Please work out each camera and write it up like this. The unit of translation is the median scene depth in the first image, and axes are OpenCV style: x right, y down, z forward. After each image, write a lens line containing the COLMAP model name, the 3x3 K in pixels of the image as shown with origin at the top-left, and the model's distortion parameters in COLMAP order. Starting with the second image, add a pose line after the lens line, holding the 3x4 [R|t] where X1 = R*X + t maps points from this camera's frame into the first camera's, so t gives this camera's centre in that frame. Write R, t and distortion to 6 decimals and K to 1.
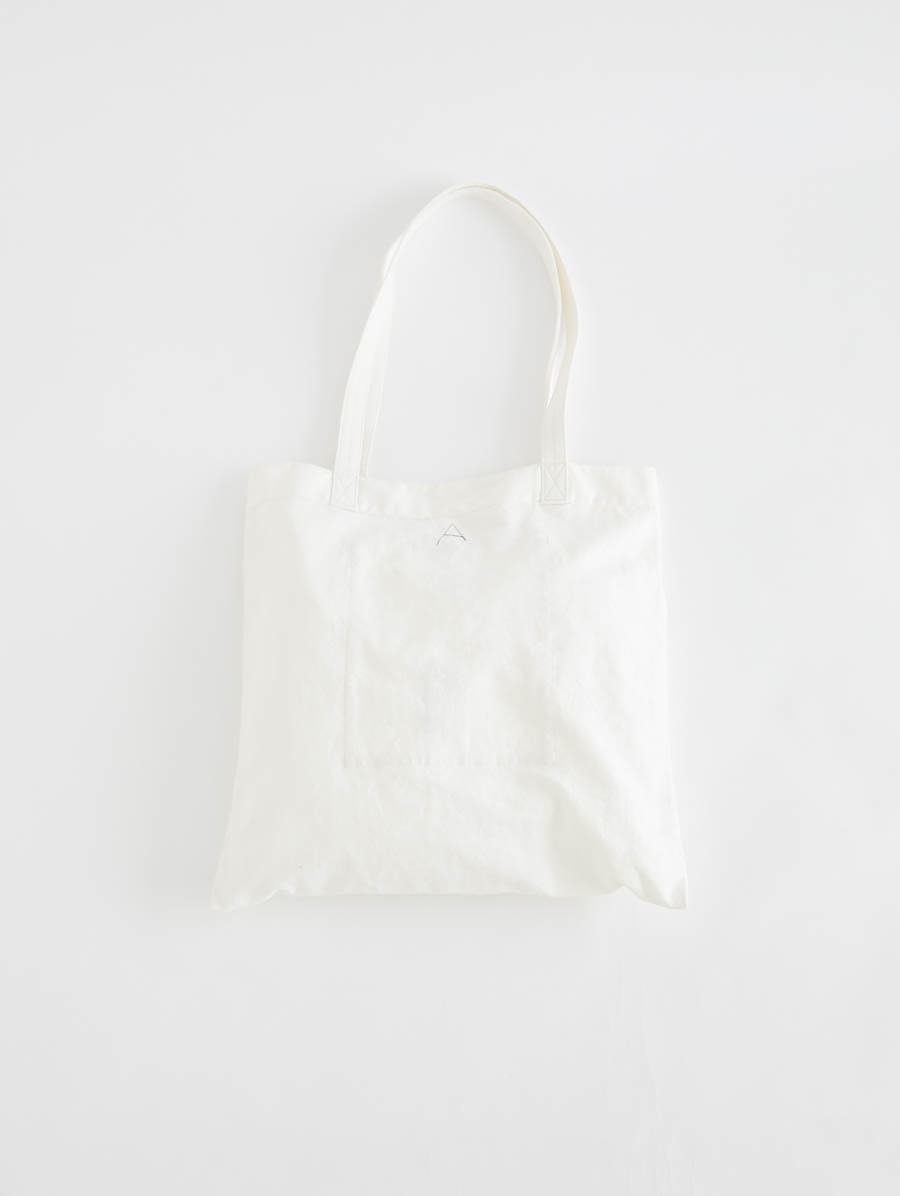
lens RADIAL K [[1675.5, 0, 450.0], [0, 1675.5, 598.0], [0, 0, 1]] dist [-0.006640, 0.015898]
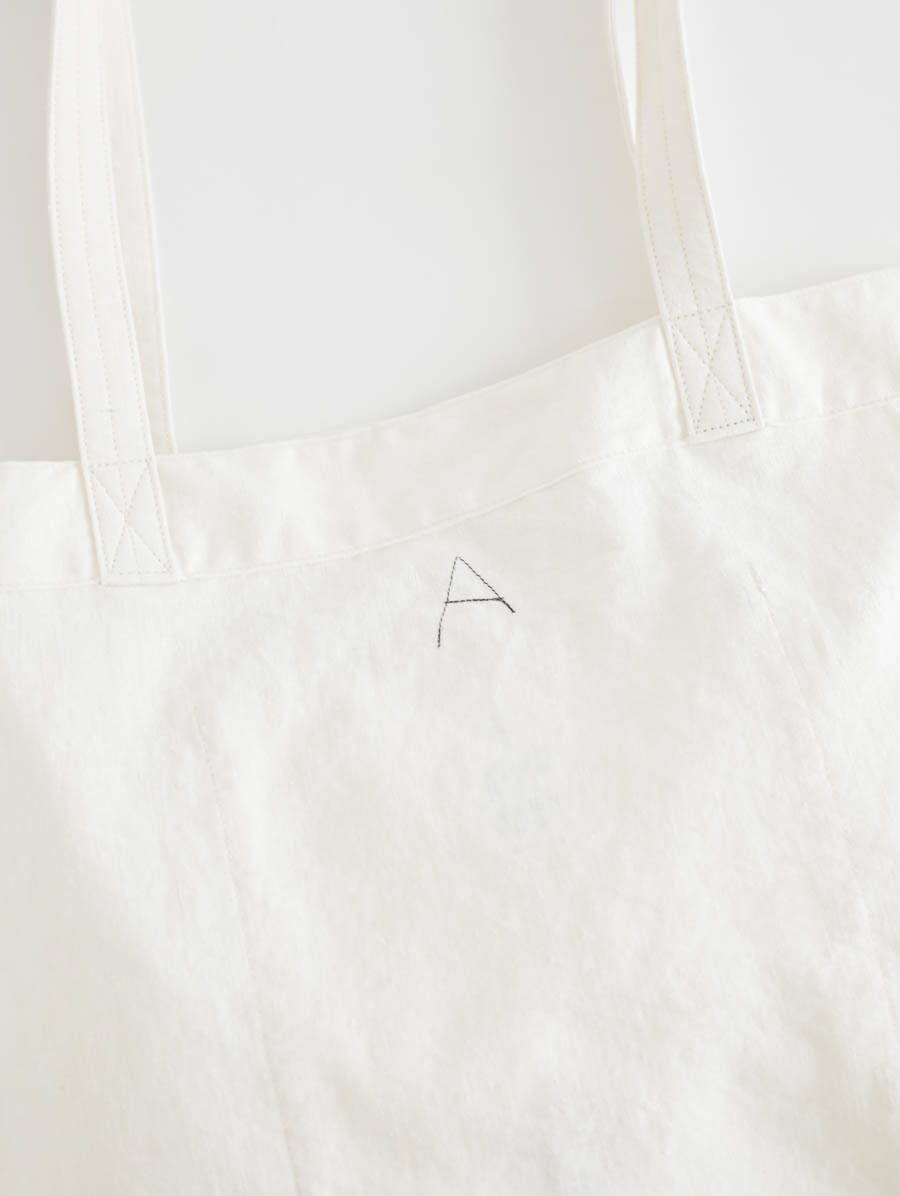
lens RADIAL K [[1675.5, 0, 450.0], [0, 1675.5, 598.0], [0, 0, 1]] dist [-0.006640, 0.015898]
pose [[0.968949, -0.231762, 0.086161, -0.032273], [0.192386, 0.925555, 0.326091, -0.150405], [-0.155322, -0.299389, 0.941404, 0.665126]]
